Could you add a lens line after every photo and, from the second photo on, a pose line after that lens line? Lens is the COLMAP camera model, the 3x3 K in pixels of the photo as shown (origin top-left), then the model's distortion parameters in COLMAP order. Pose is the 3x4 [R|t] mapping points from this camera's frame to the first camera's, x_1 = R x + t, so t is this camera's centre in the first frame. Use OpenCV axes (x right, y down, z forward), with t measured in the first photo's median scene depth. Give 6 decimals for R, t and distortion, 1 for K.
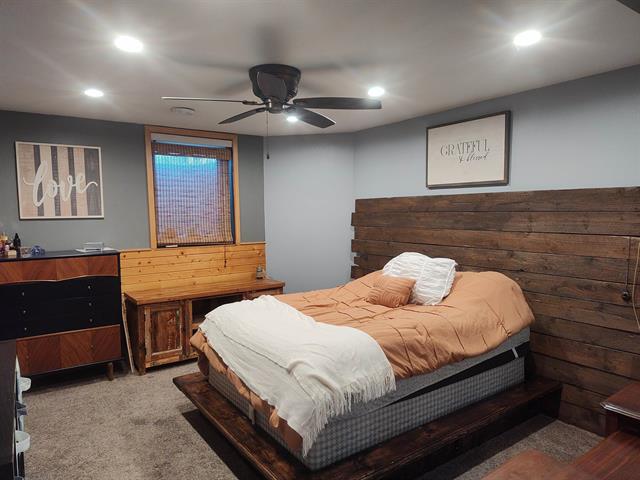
lens RADIAL K [[431.8, 0, 320.2], [0, 431.8, 240.7], [0, 0, 1]] dist [0.018483, -0.019646]
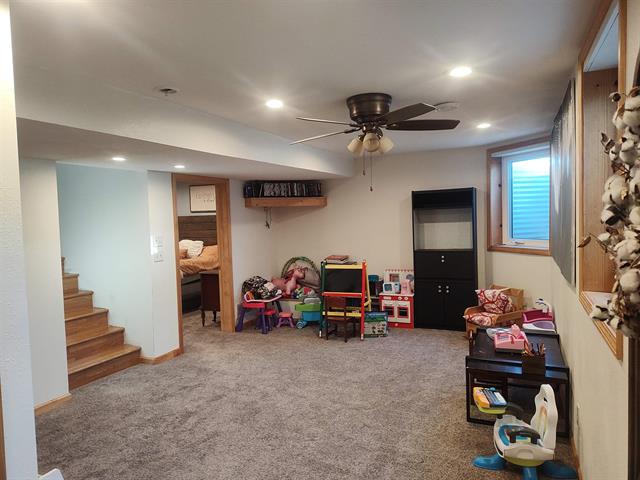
lens RADIAL K [[431.8, 0, 320.2], [0, 431.8, 239.2], [0, 0, 1]] dist [0.018483, -0.019646]
pose [[0.864588, -0.041192, 0.500791, -0.405003], [0.054571, 0.998437, -0.012089, 0.106802], [-0.499510, 0.037781, 0.865484, -1.709146]]
